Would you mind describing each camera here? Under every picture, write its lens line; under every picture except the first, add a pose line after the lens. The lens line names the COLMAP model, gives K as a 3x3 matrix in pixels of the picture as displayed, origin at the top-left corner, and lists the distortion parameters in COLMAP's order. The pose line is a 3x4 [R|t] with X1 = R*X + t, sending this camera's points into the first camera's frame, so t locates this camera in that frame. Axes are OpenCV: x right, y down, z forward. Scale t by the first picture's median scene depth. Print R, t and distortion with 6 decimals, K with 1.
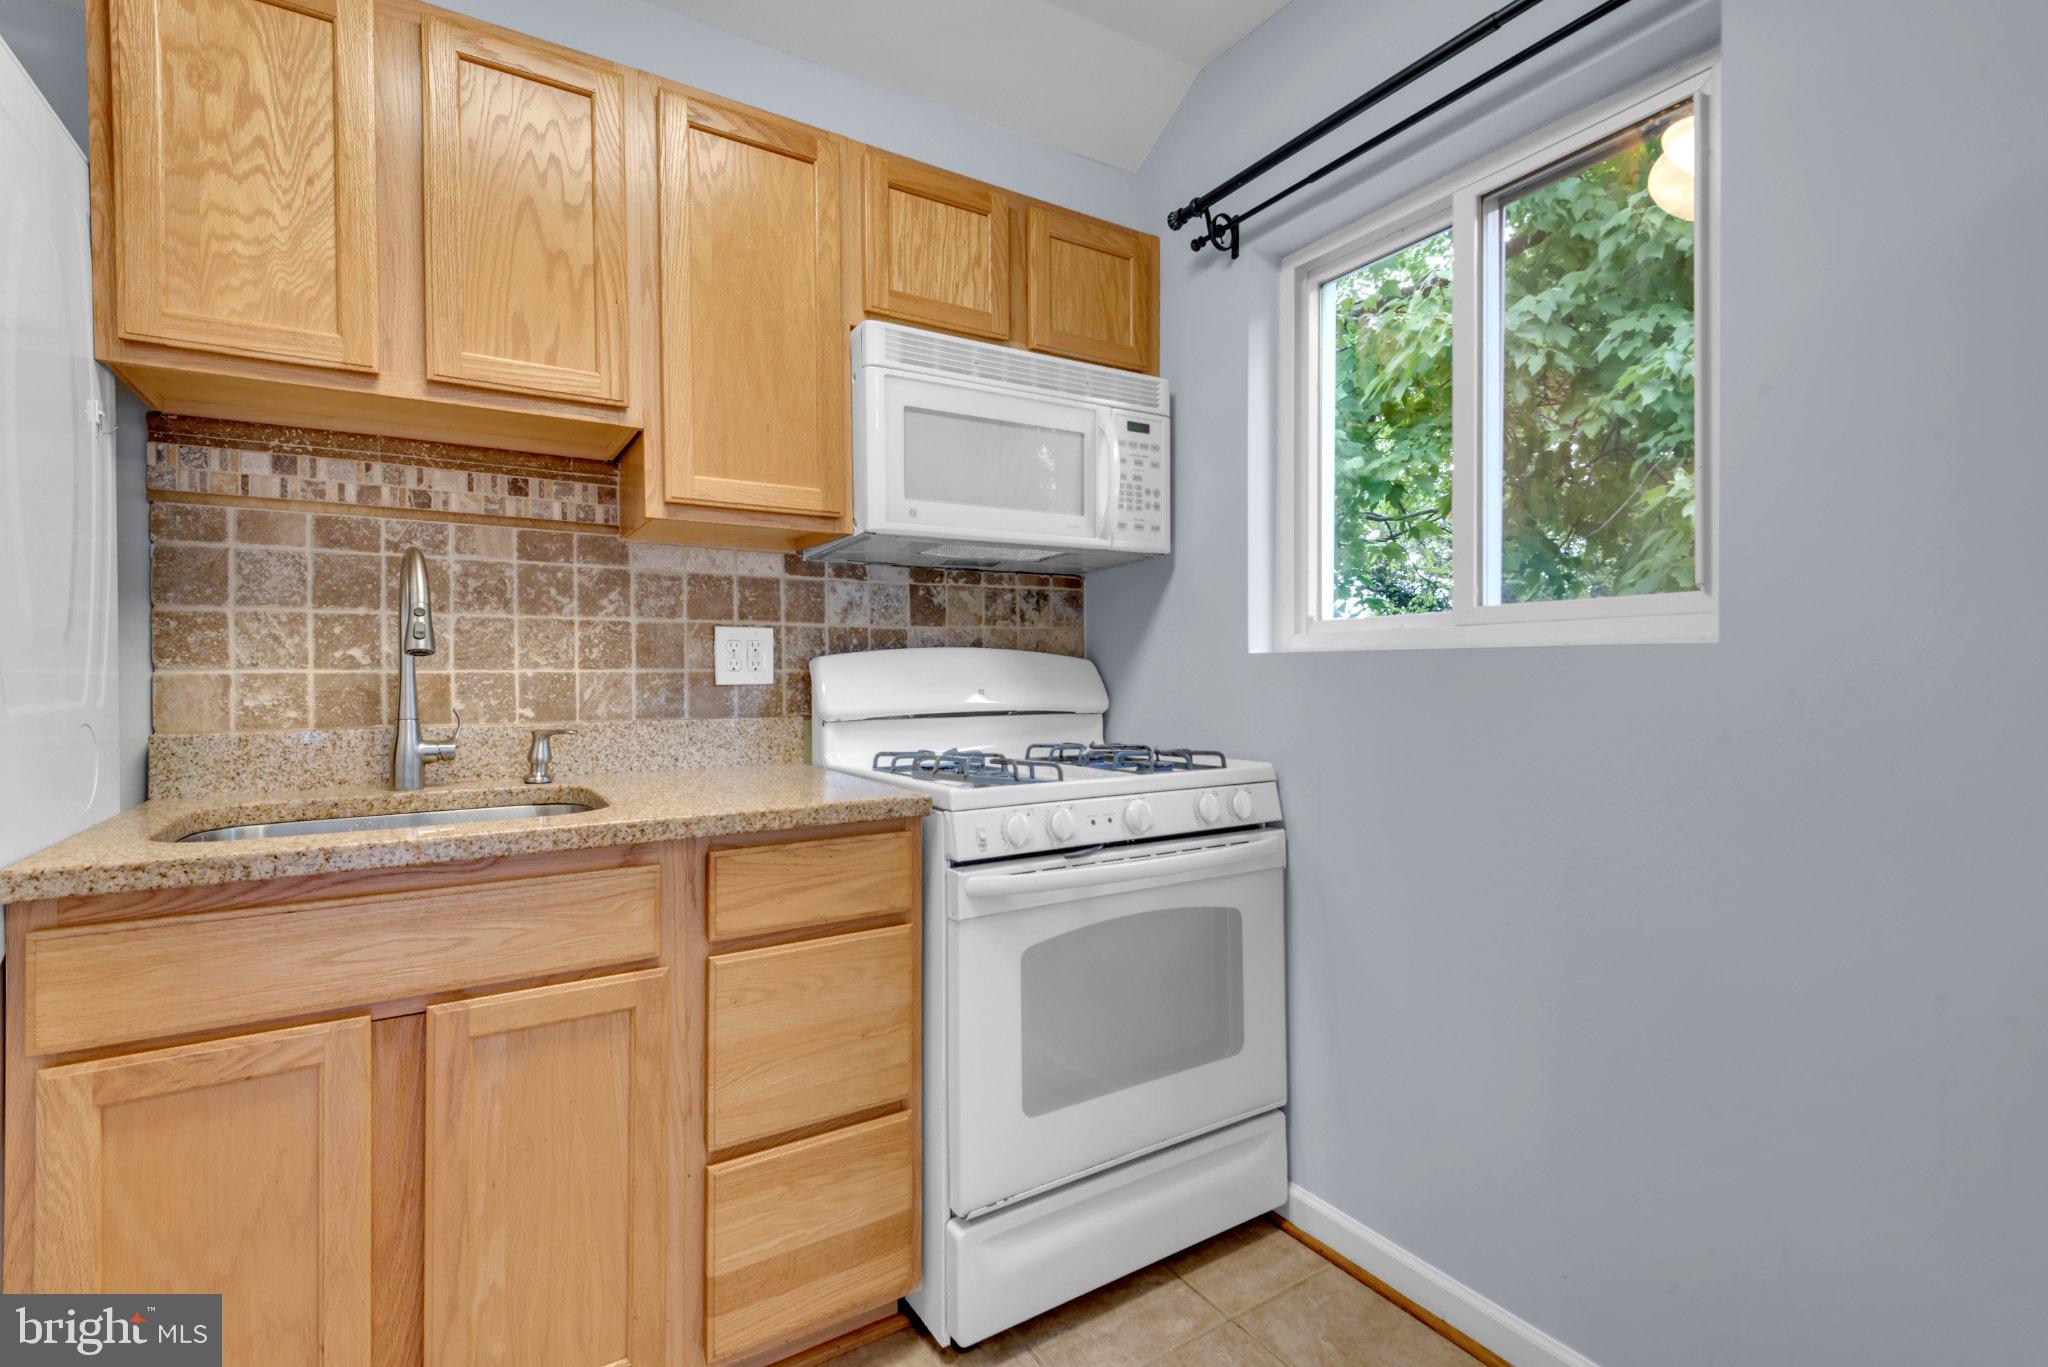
lens RADIAL K [[938.4, 0, 1019.7], [0, 938.4, 678.0], [0, 0, 1]] dist [0.023376, -0.006390]
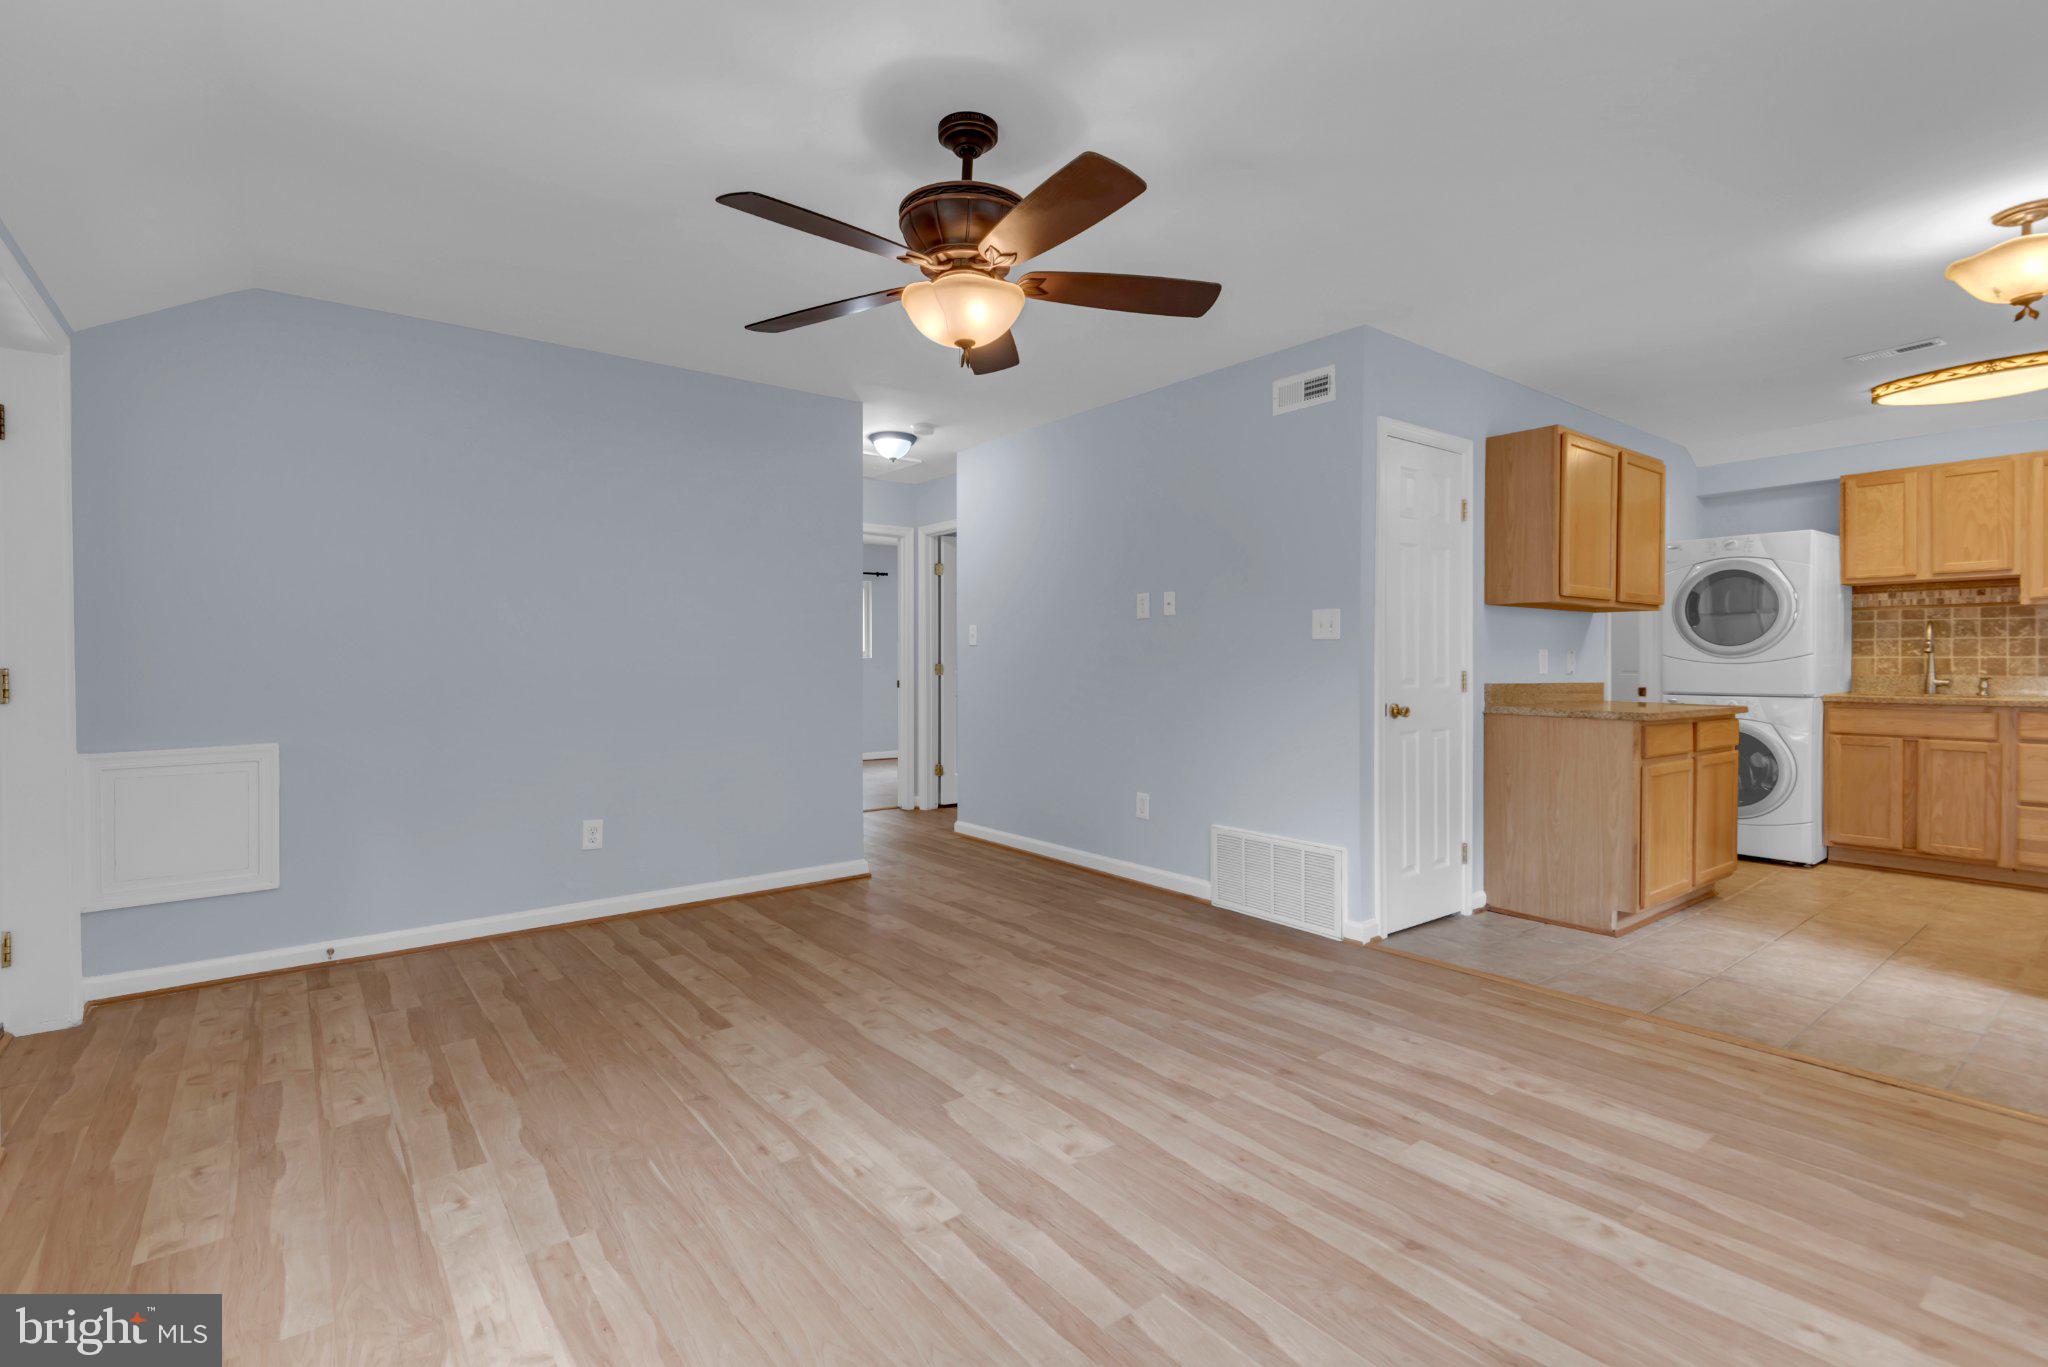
lens RADIAL K [[938.4, 0, 1004.8], [0, 938.4, 666.2], [0, 0, 1]] dist [0.023376, -0.006390]
pose [[0.107311, 0.009409, -0.994181, 2.114783], [-0.002134, 0.999955, 0.009233, -0.000467], [0.994223, 0.001130, 0.107326, -2.341633]]
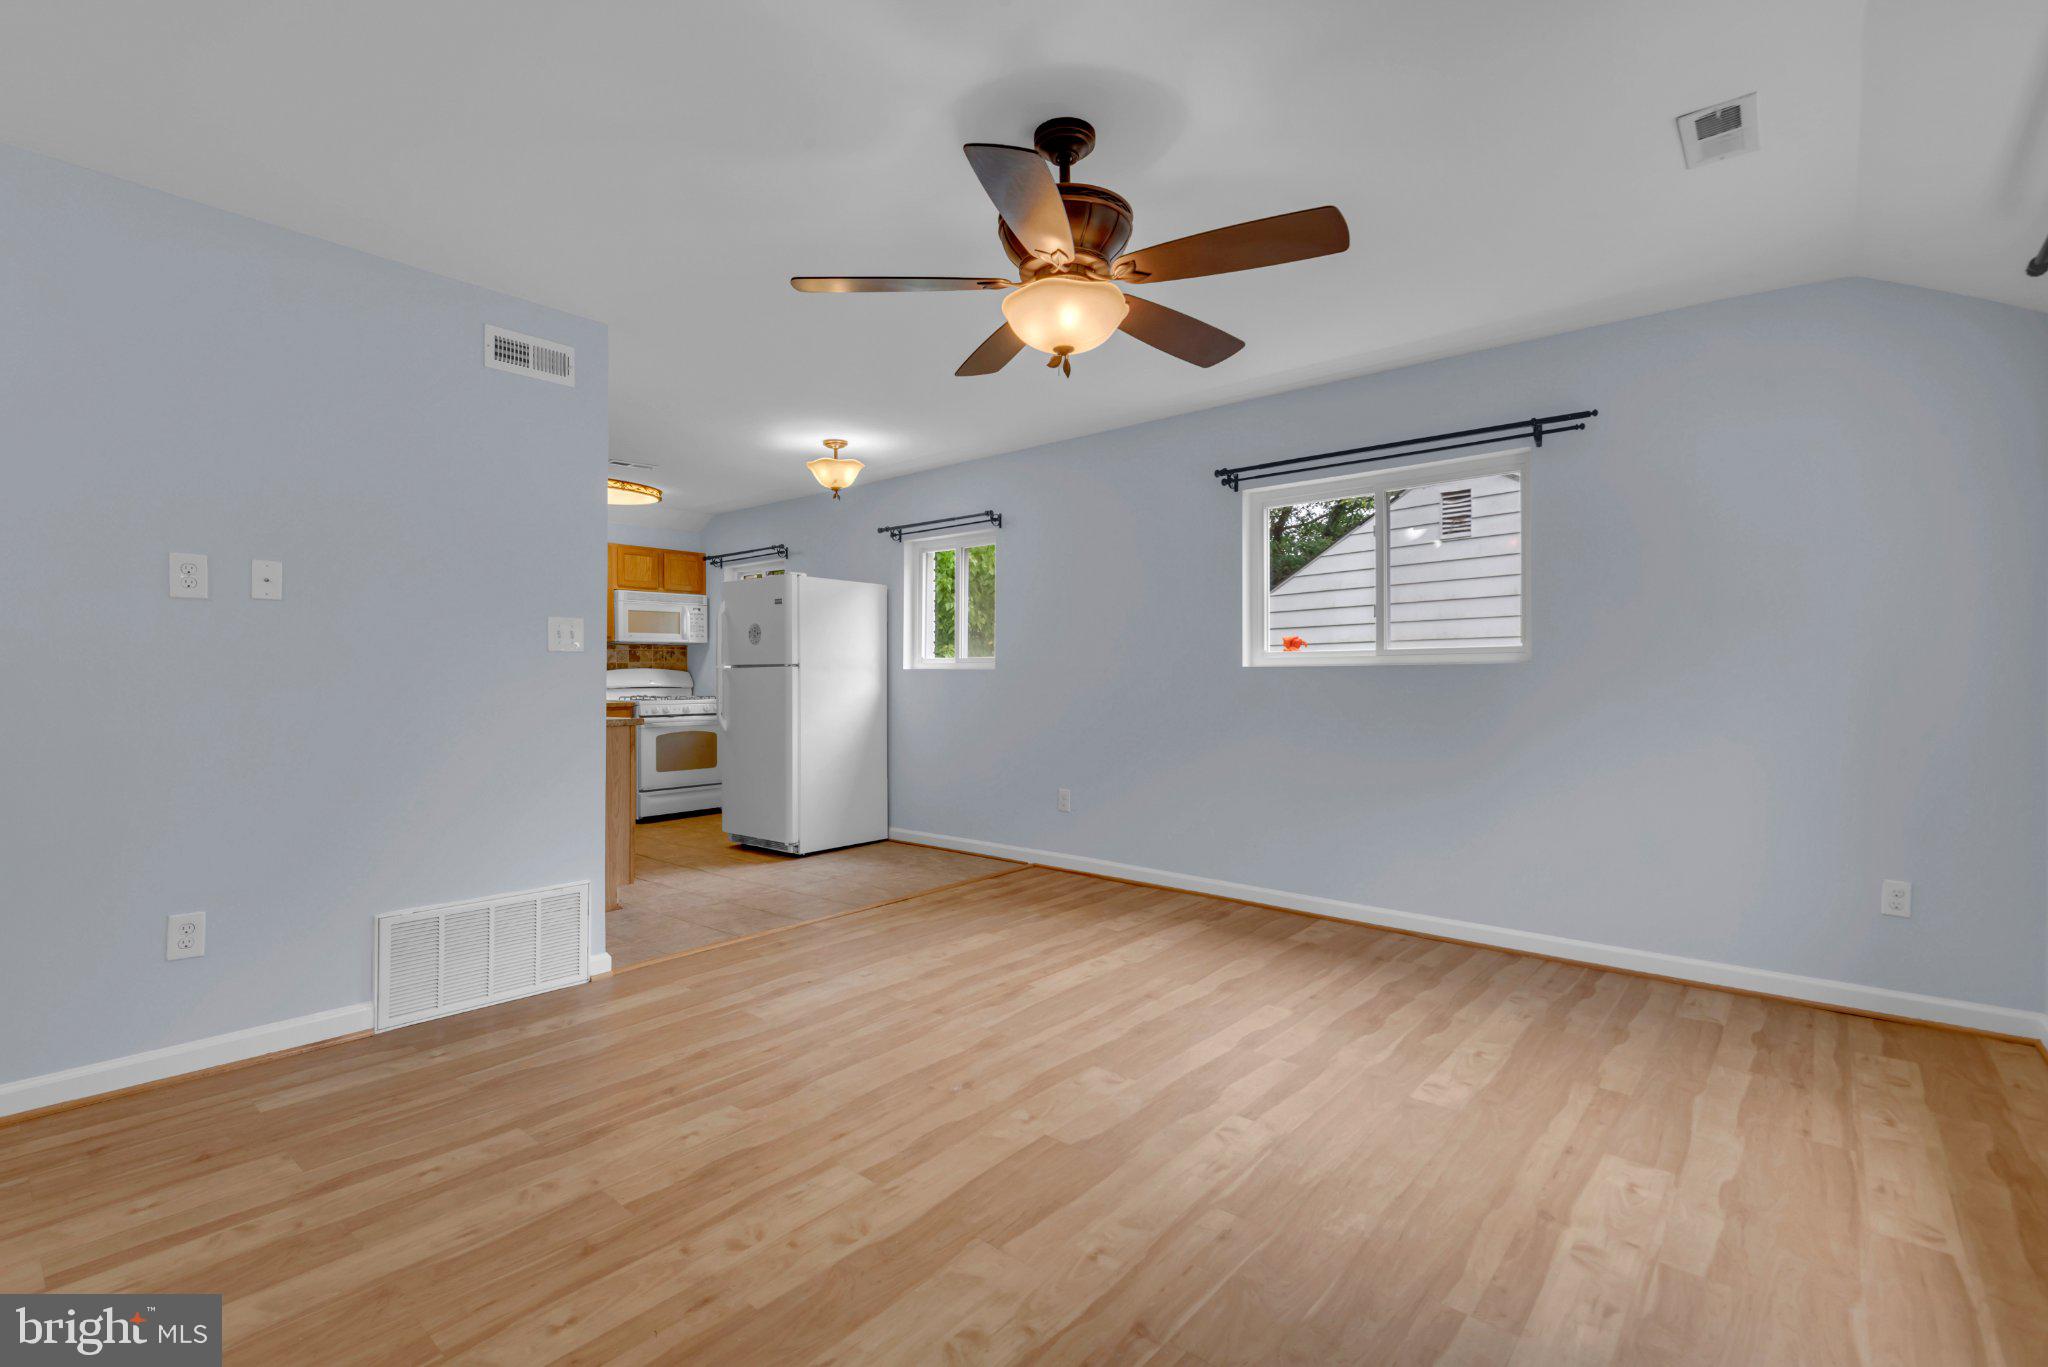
lens RADIAL K [[897.7, 0, 1021.9], [0, 897.7, 674.0], [0, 0, 1]] dist [0.016569, -0.003803]
pose [[0.952793, 0.004295, 0.303590, 0.335257], [-0.002047, 0.999968, -0.007722, 0.015450], [-0.303614, 0.006737, 0.952771, -3.428231]]
